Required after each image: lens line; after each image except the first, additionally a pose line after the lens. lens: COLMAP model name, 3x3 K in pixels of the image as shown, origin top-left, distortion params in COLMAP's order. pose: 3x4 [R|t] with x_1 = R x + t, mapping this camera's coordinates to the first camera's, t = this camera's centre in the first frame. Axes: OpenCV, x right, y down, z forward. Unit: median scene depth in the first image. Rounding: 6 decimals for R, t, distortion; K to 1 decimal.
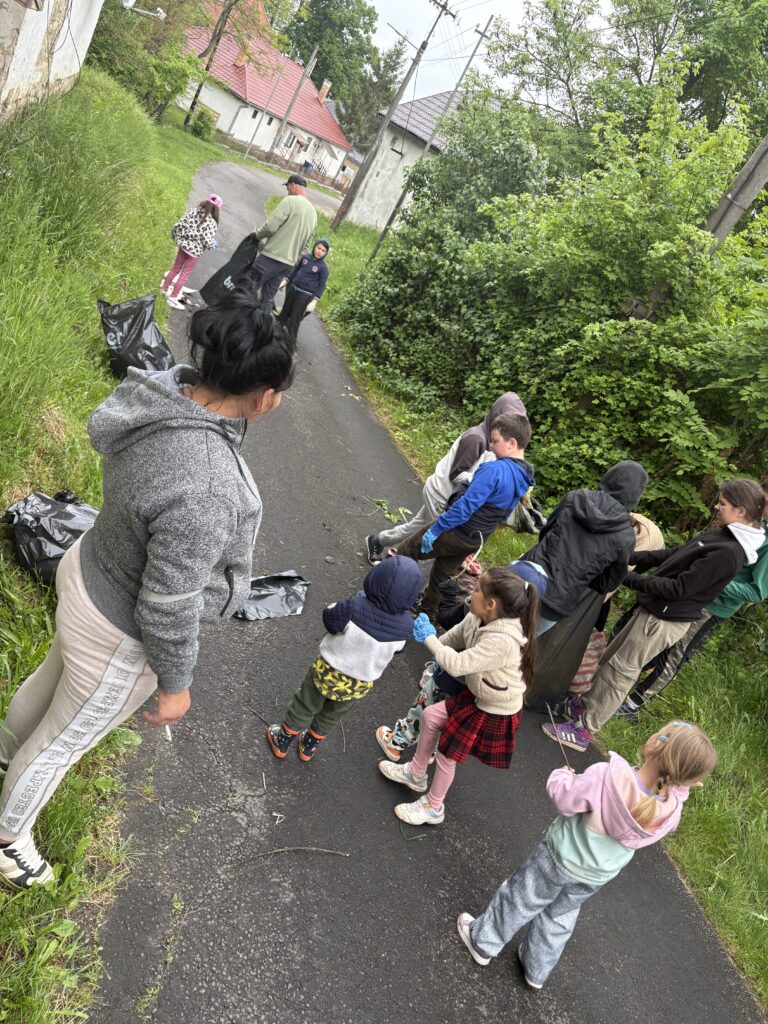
lens RADIAL K [[777.9, 0, 382.2], [0, 777.9, 512.1], [0, 0, 1]] dist [0.001357, -0.000924]
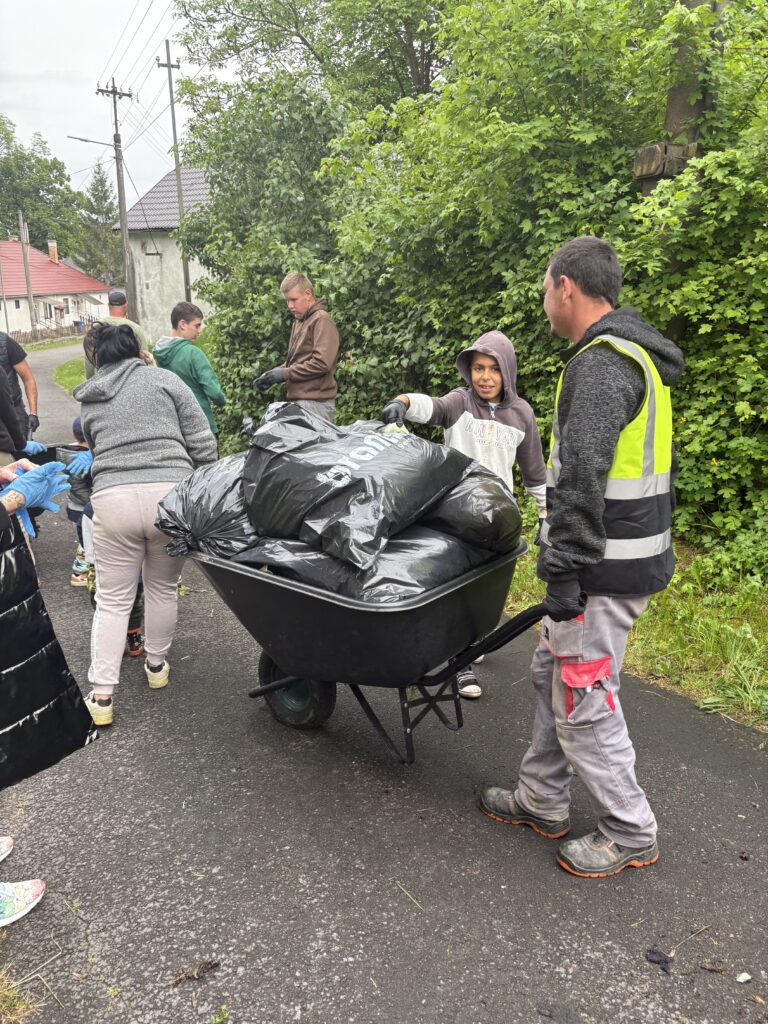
lens RADIAL K [[777.9, 0, 385.9], [0, 777.9, 511.7], [0, 0, 1]] dist [0.001357, -0.000924]
pose [[0.841227, -0.529537, 0.109210, -0.011126], [0.536037, 0.843229, -0.040361, -0.034479], [-0.070716, 0.092494, 0.993199, 0.126894]]
